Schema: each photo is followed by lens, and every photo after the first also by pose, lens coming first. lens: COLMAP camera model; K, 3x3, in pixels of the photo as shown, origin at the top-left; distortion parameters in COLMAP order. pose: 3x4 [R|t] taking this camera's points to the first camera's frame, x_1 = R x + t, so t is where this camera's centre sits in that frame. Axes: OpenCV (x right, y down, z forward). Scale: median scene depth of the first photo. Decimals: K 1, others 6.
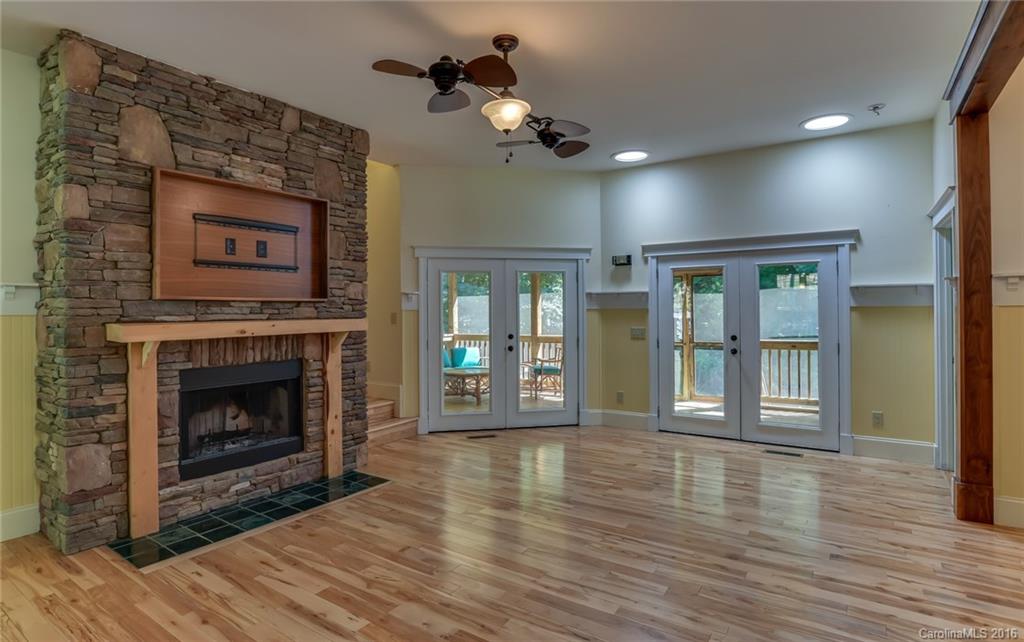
lens RADIAL K [[521.8, 0, 514.1], [0, 521.8, 308.3], [0, 0, 1]] dist [-0.003300, 0.000111]
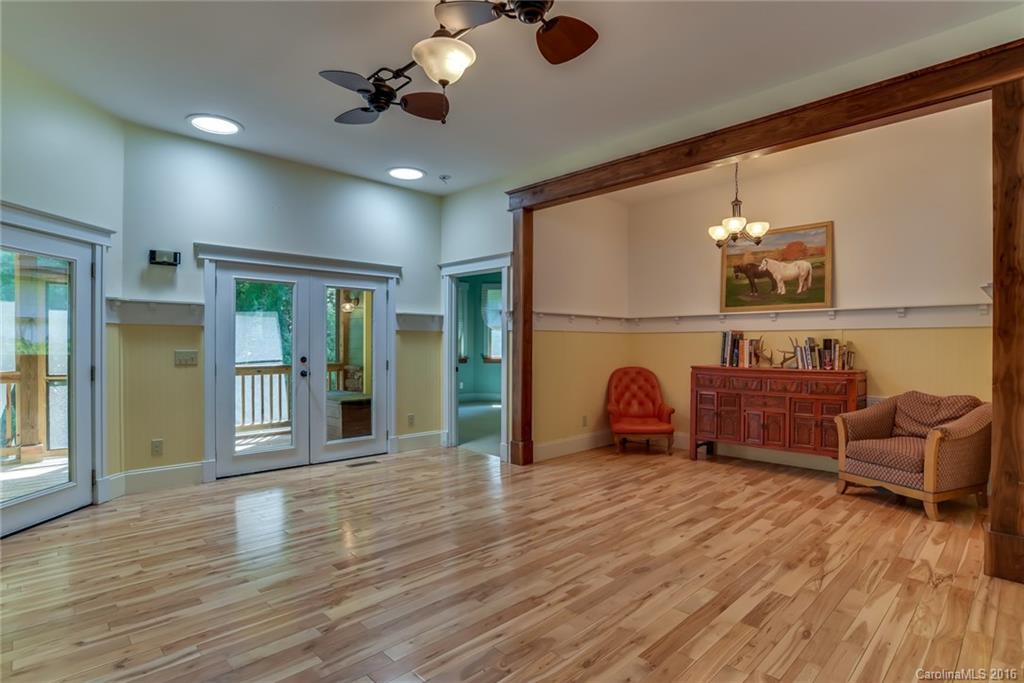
lens RADIAL K [[527.3, 0, 512.0], [0, 527.3, 347.3], [0, 0, 1]] dist [-0.045386, 0.001450]
pose [[0.217292, 0.003130, 0.976102, -0.397759], [-0.010665, 0.999943, -0.000832, 0.028517], [-0.976048, -0.010229, 0.217313, 0.387763]]
